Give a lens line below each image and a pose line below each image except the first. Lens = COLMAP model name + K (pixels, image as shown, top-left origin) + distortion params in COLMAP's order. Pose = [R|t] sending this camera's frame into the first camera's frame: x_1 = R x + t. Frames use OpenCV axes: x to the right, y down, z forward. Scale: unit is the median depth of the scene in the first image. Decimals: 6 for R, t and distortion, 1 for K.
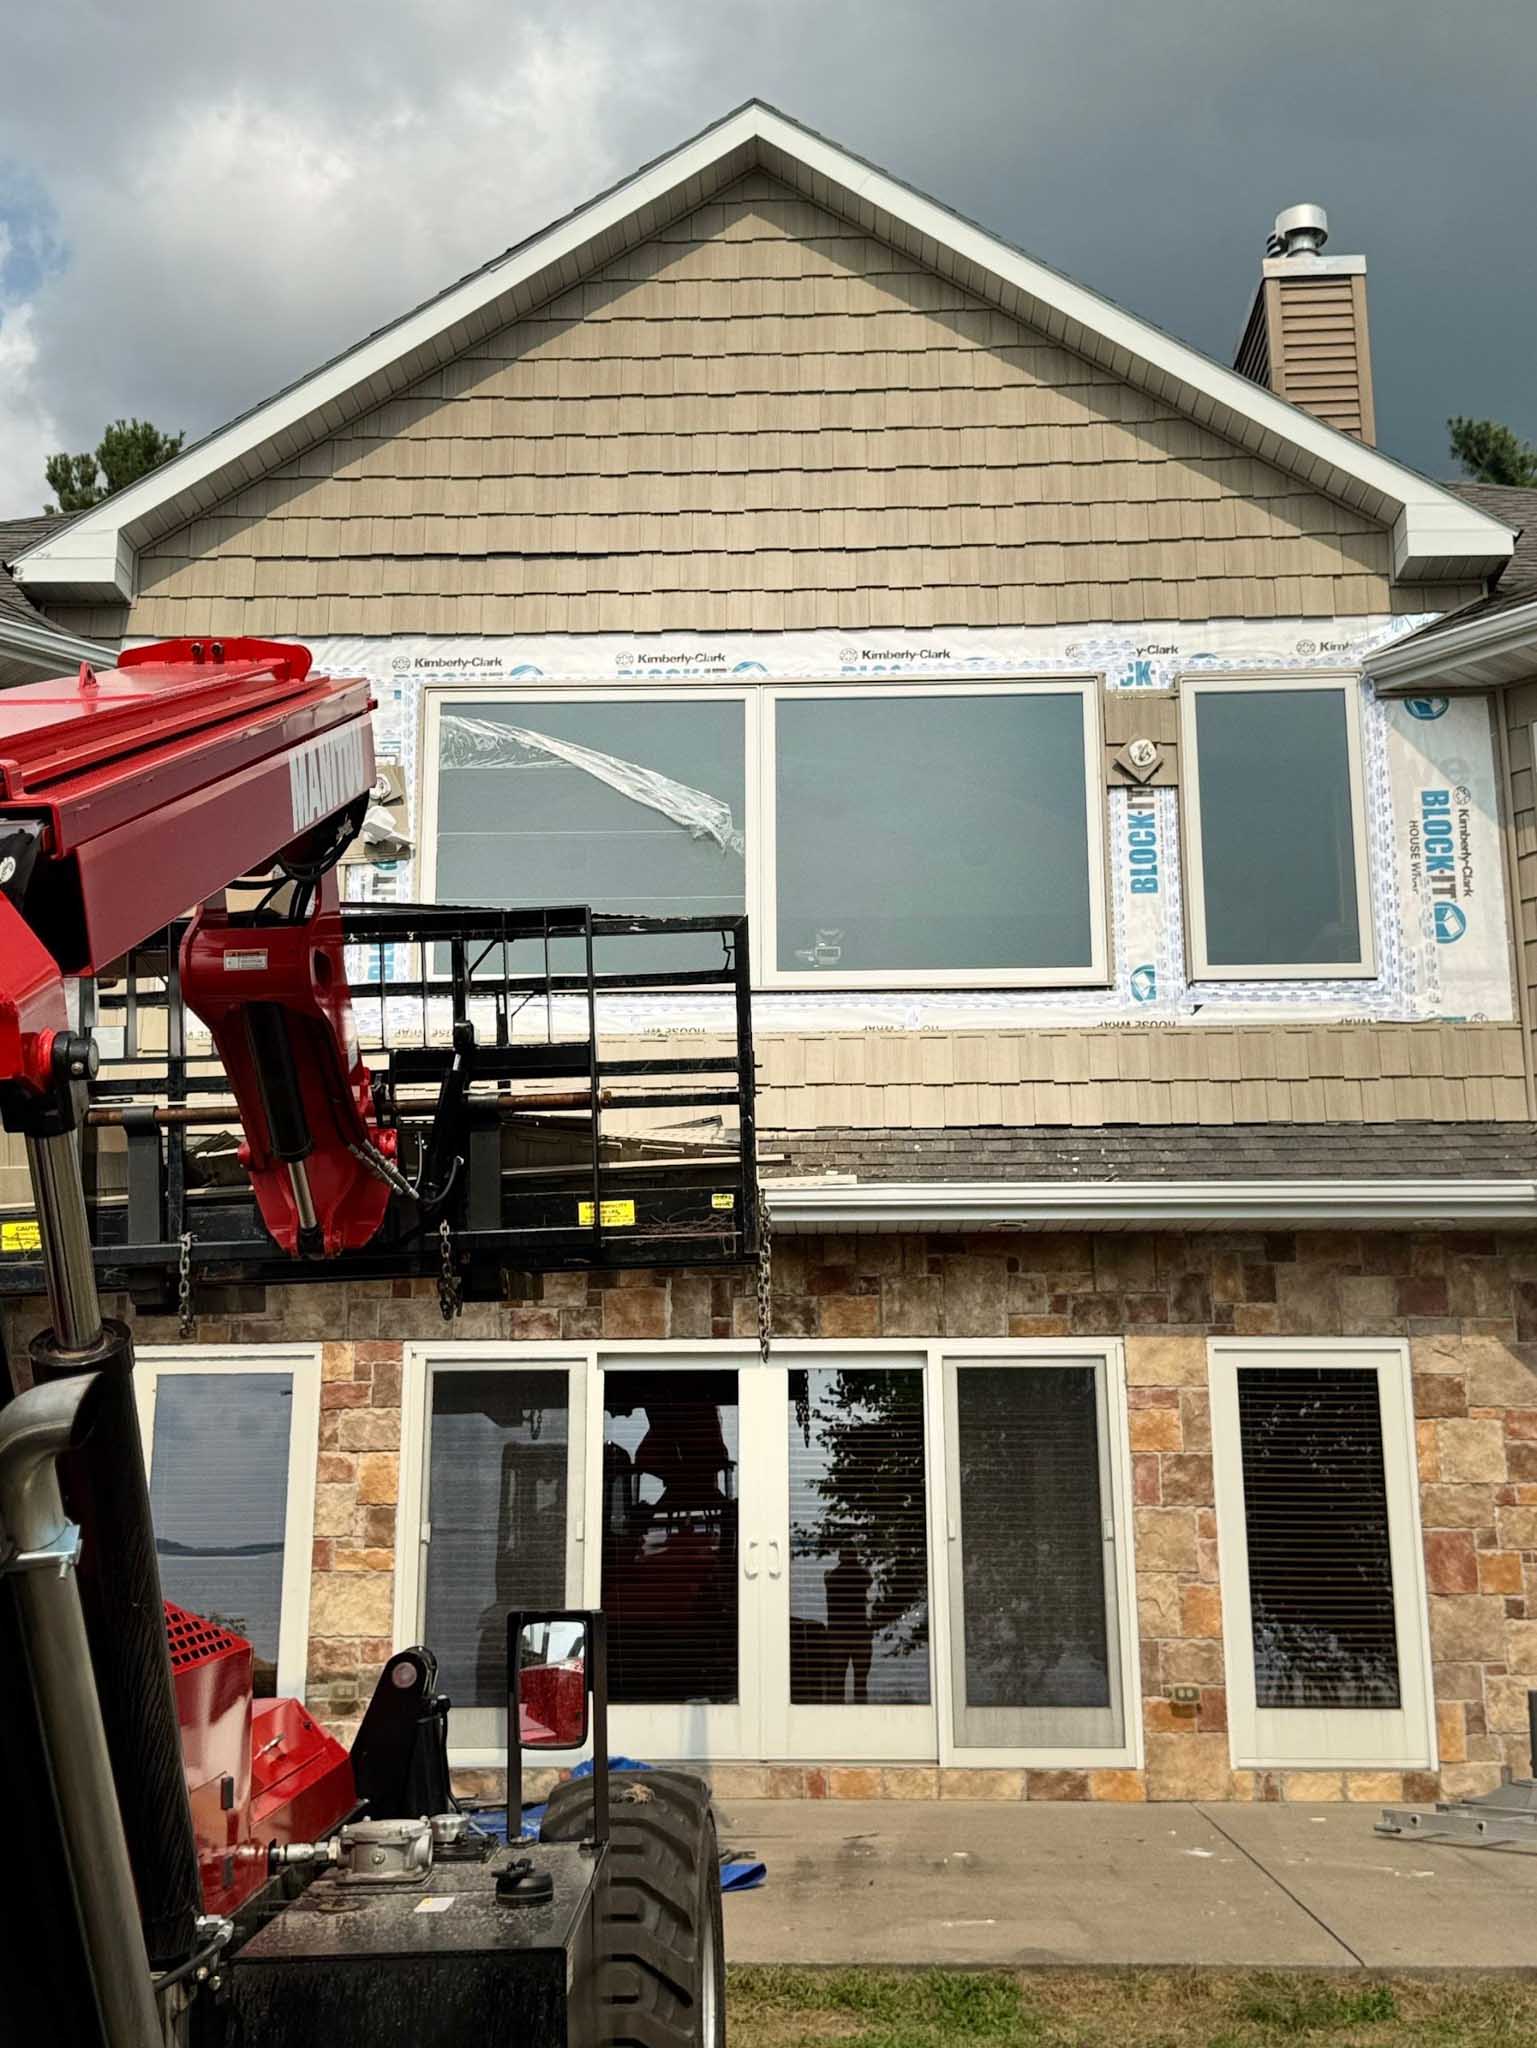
lens RADIAL K [[2217.5, 0, 768.5], [0, 2217.5, 1024.0], [0, 0, 1]] dist [0.149182, -0.225639]
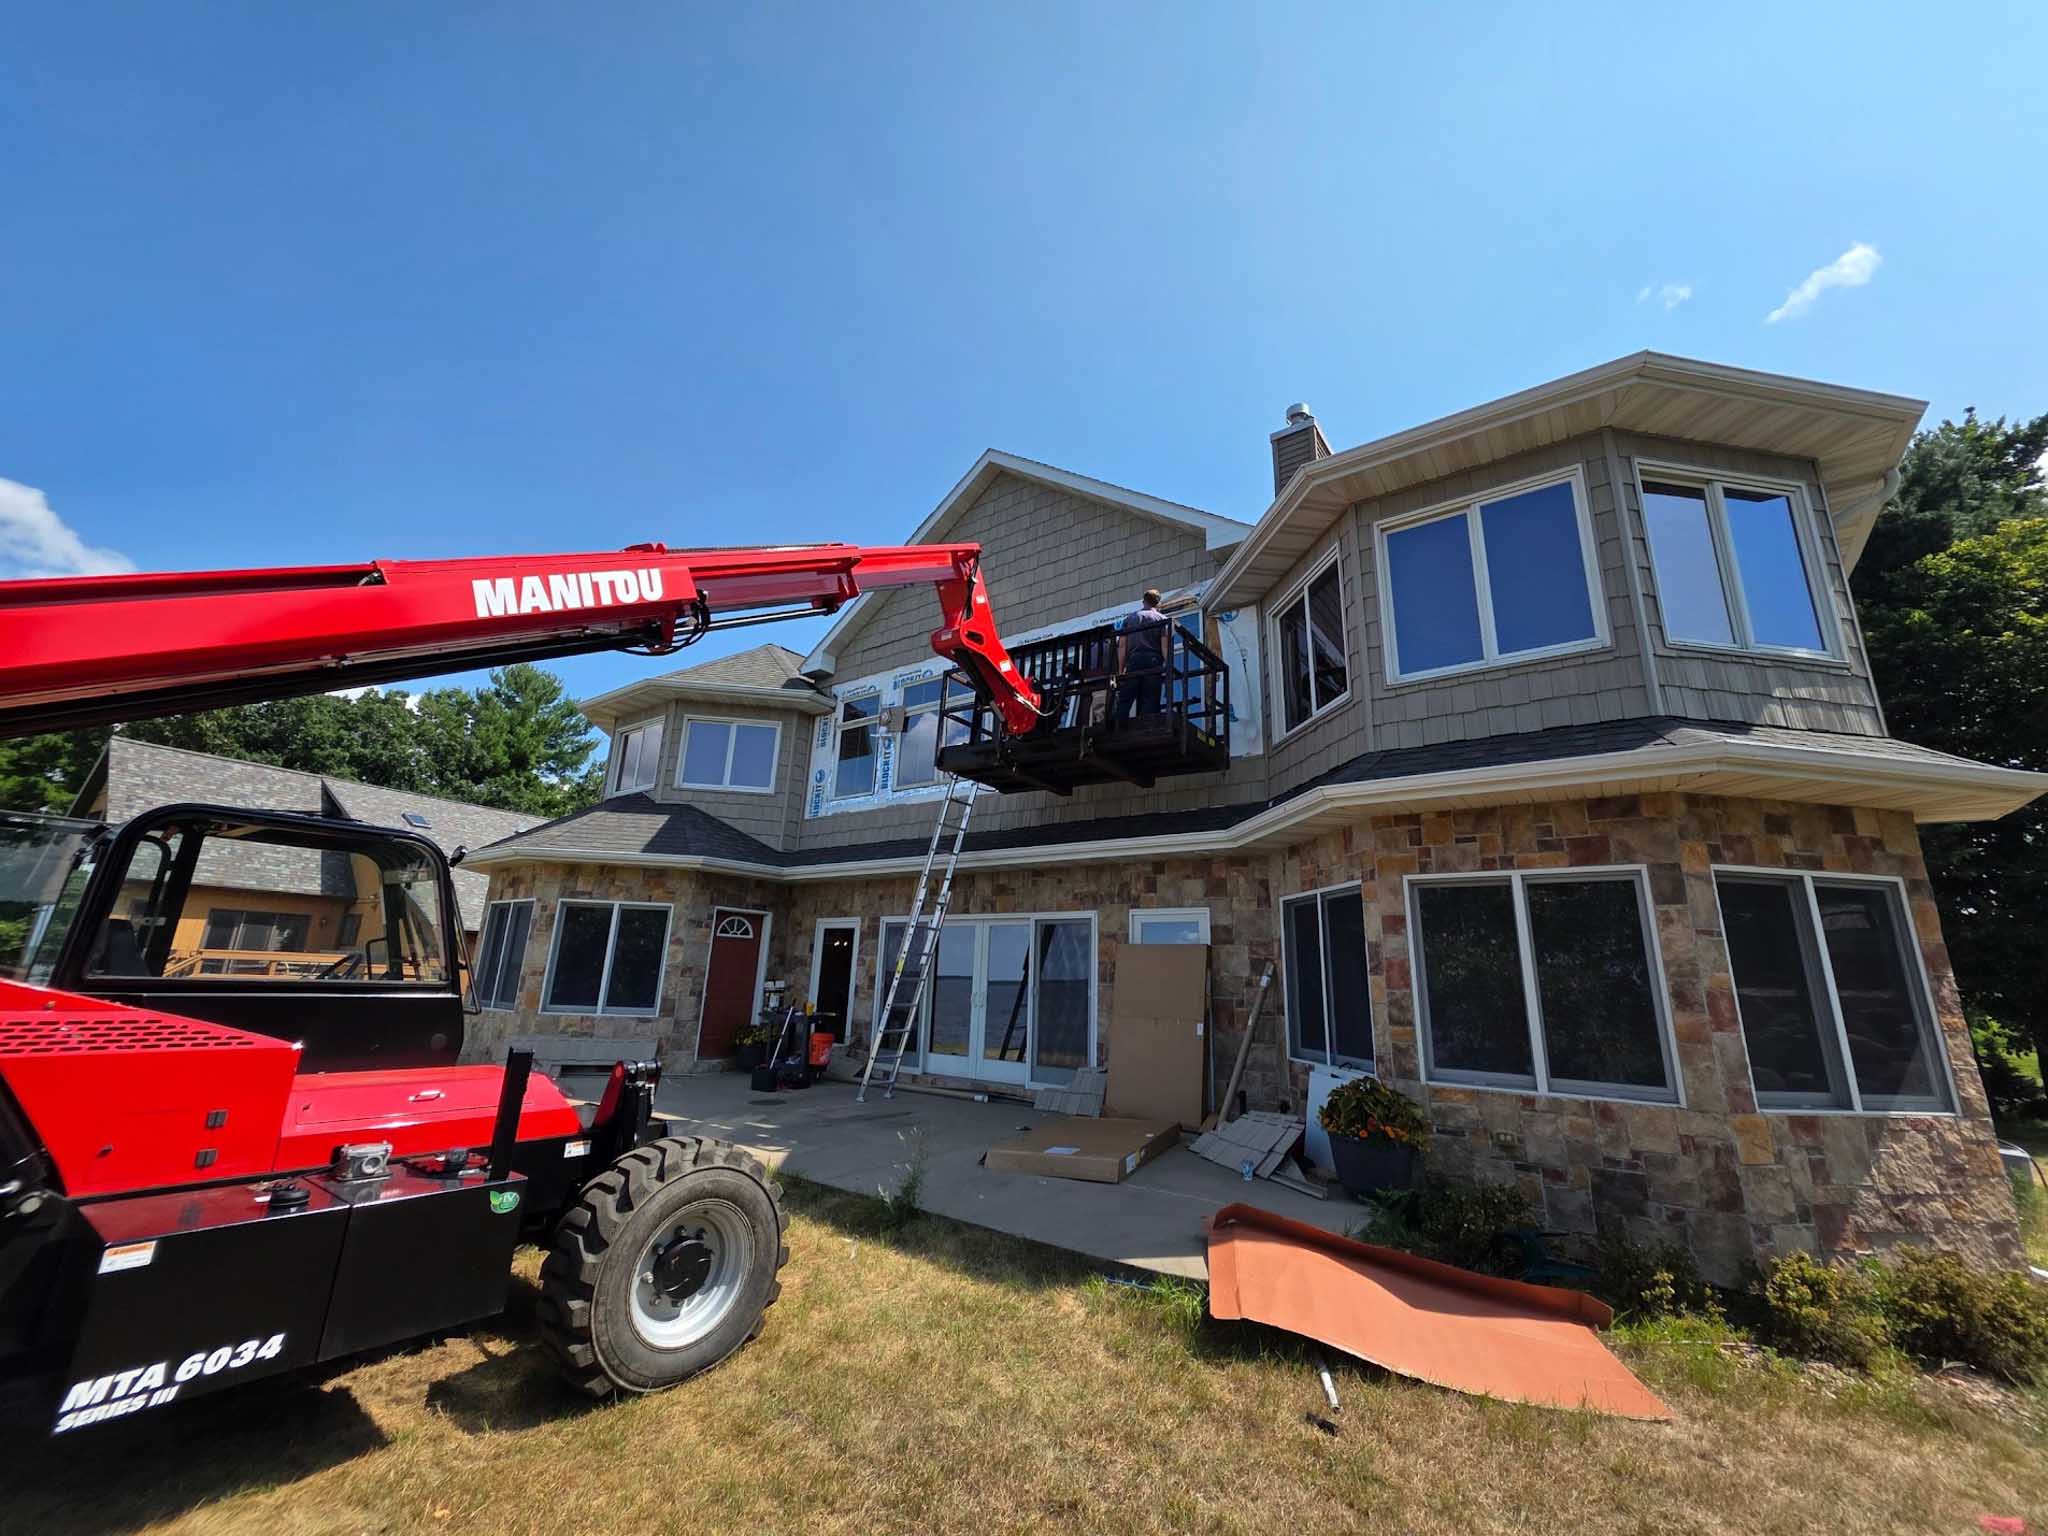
lens RADIAL K [[802.8, 0, 1050.0], [0, 802.8, 760.1], [0, 0, 1]] dist [0.000213, 0.000053]
pose [[0.829880, -0.119109, -0.545079, 0.587726], [0.089325, 0.992709, -0.080927, 0.048006], [0.550744, 0.018471, 0.834470, 0.270921]]
